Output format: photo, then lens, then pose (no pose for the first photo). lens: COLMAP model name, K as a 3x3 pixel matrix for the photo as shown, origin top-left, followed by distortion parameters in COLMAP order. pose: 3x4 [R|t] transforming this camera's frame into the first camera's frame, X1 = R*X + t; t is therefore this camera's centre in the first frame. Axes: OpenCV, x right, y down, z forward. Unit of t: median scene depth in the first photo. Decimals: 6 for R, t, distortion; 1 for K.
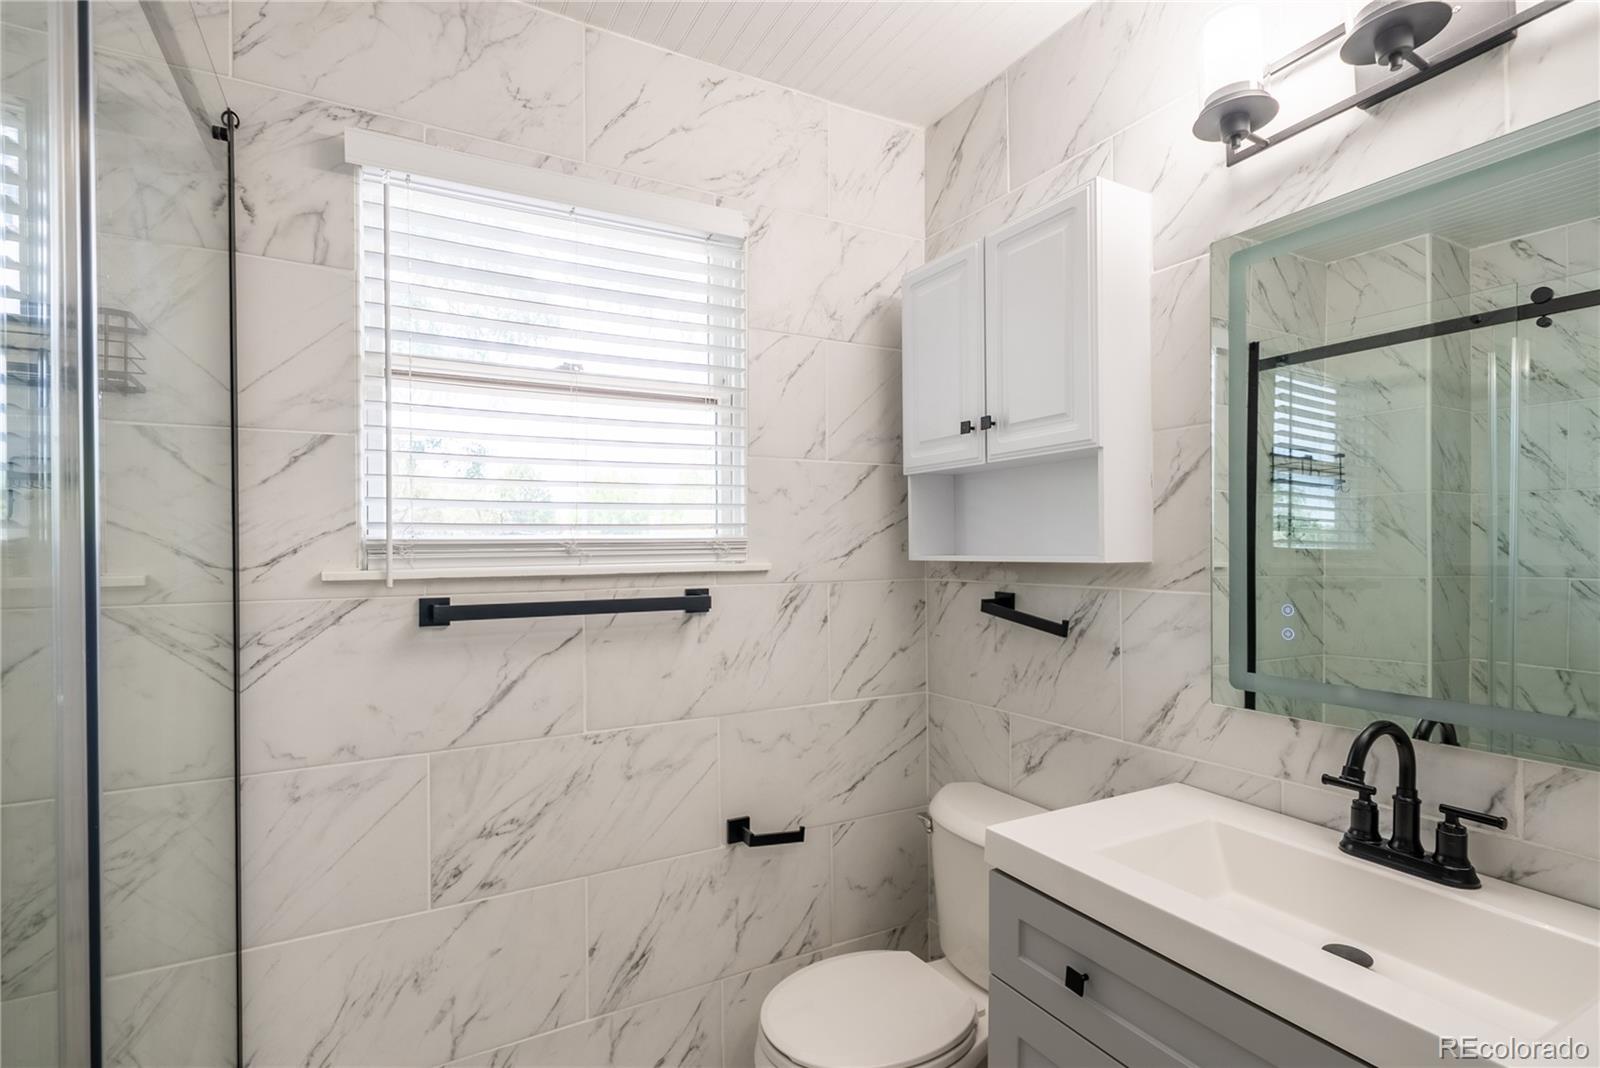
lens RADIAL K [[768.8, 0, 792.8], [0, 768.8, 544.4], [0, 0, 1]] dist [-0.000237, 0.001411]
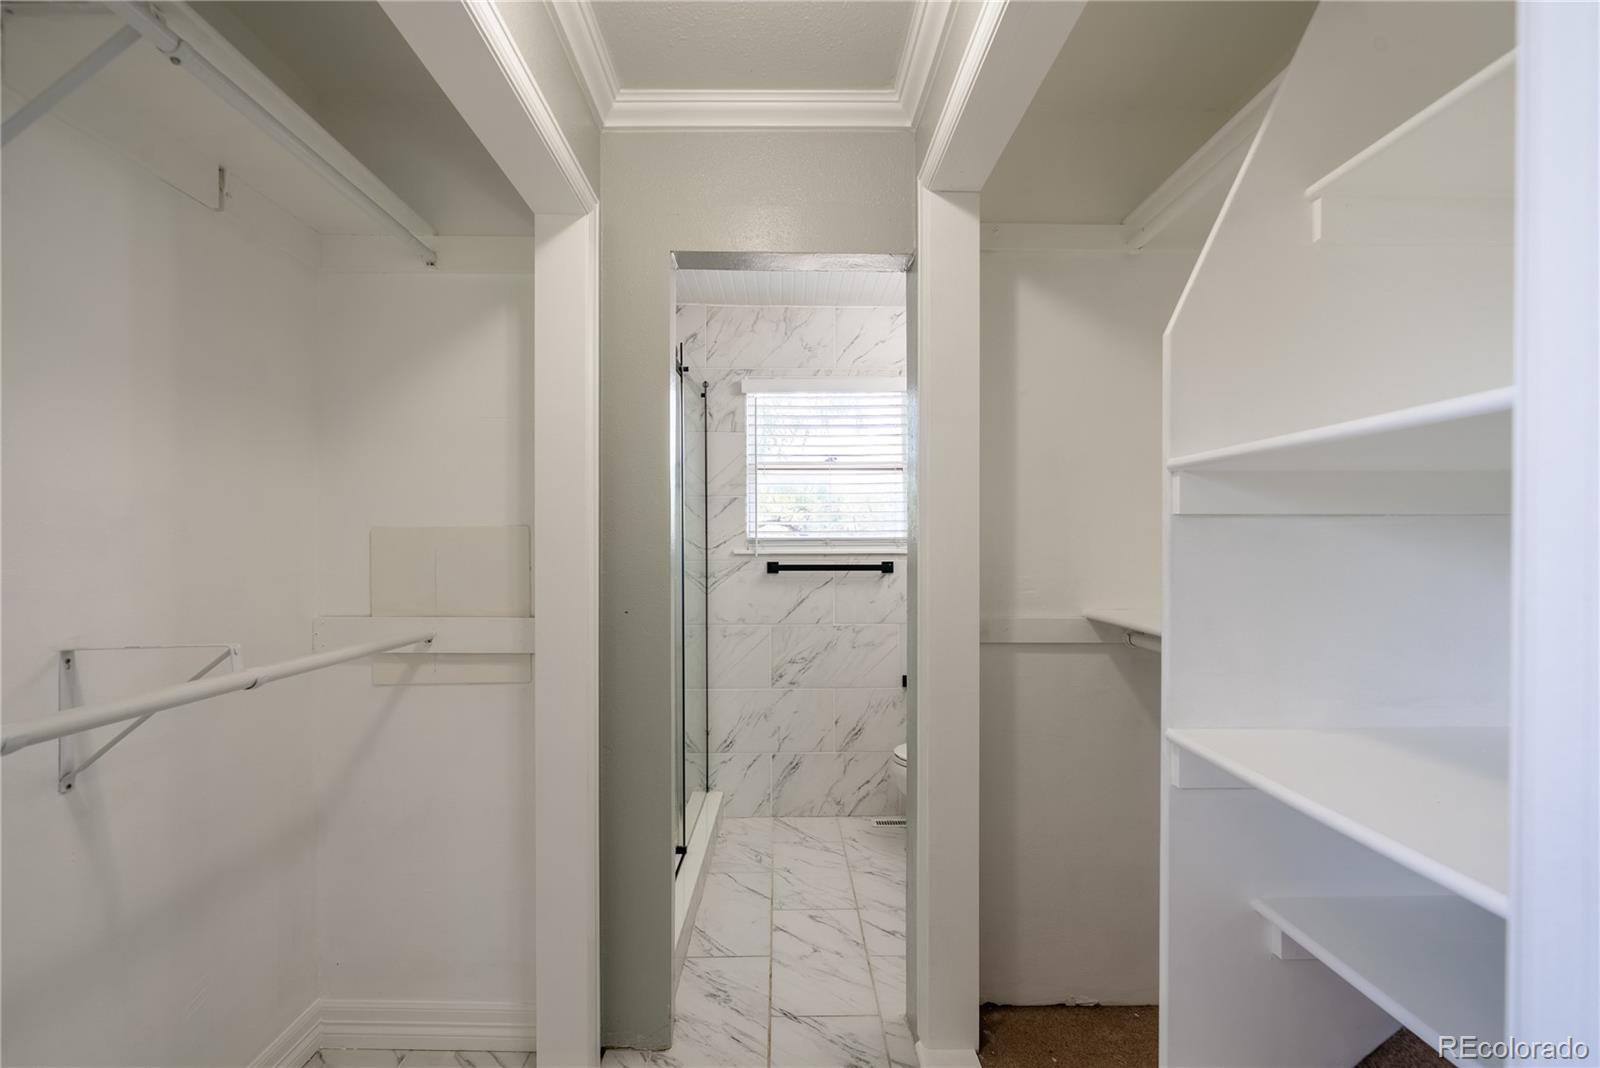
lens RADIAL K [[768.8, 0, 803.8], [0, 768.8, 539.5], [0, 0, 1]] dist [-0.000237, 0.001411]
pose [[0.877063, -0.005039, -0.480350, 0.802443], [-0.002088, 0.999896, -0.014301, 0.034480], [0.480371, 0.013546, 0.876961, -1.107836]]
